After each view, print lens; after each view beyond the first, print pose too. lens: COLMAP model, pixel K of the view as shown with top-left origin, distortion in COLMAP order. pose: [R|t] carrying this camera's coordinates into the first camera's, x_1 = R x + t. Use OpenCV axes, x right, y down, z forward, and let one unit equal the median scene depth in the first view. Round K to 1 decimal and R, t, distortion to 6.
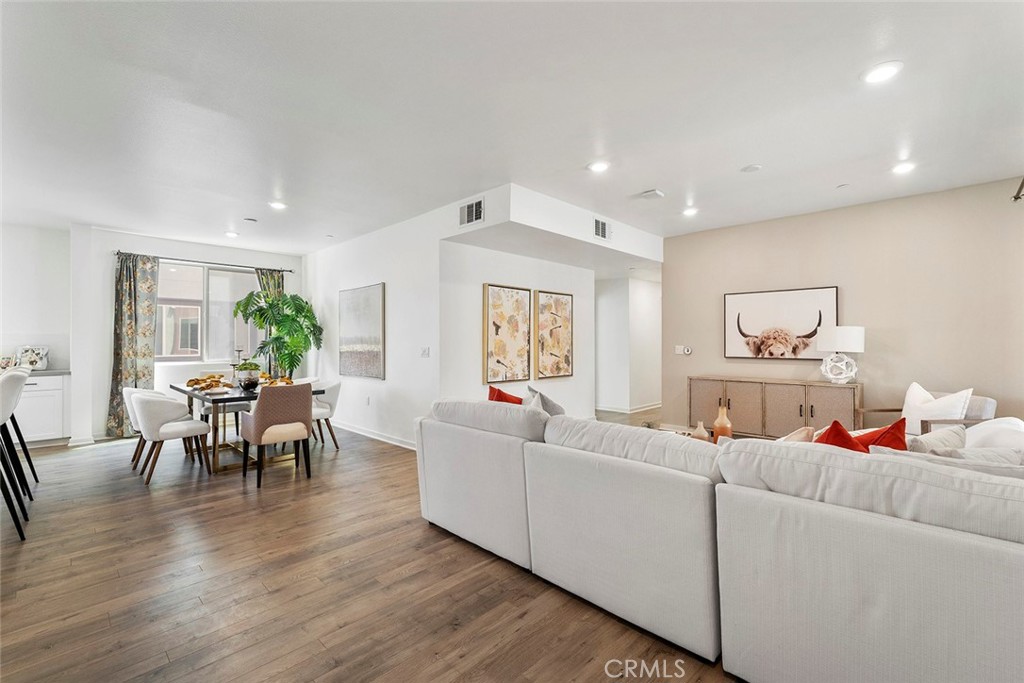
lens RADIAL K [[447.5, 0, 513.7], [0, 447.5, 342.2], [0, 0, 1]] dist [-0.000160, 0.000129]
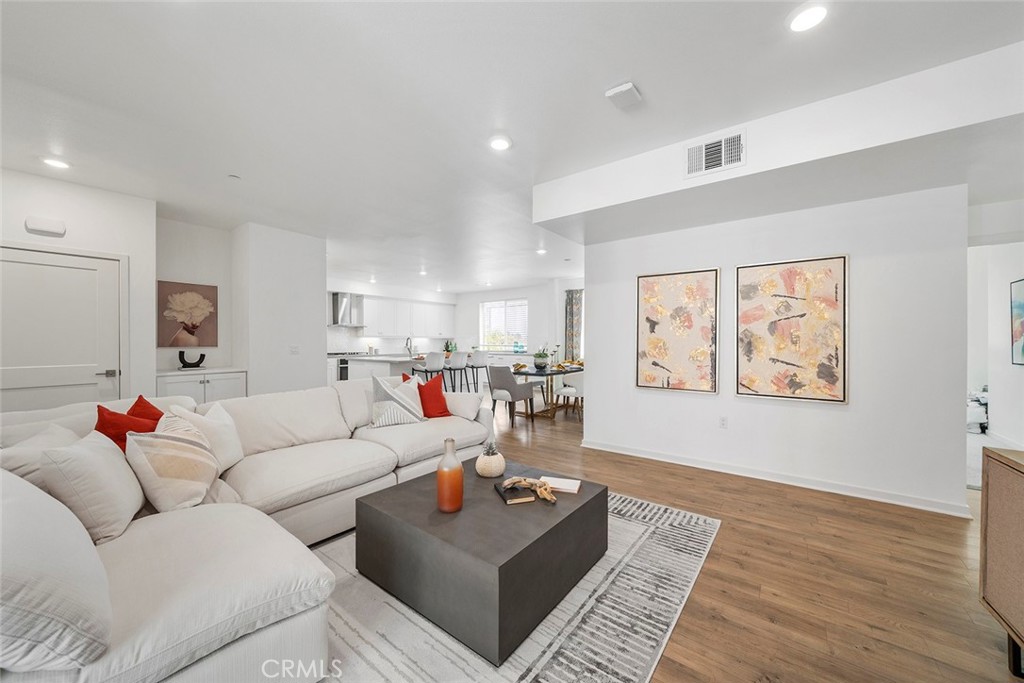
lens RADIAL K [[381.6, 0, 517.0], [0, 381.6, 337.8], [0, 0, 1]] dist [-0.001190, -0.000041]
pose [[0.111395, -0.003684, -0.993769, 0.612767], [0.000116, 0.999993, -0.003694, -0.003336], [0.993776, 0.000296, 0.111394, 0.613861]]
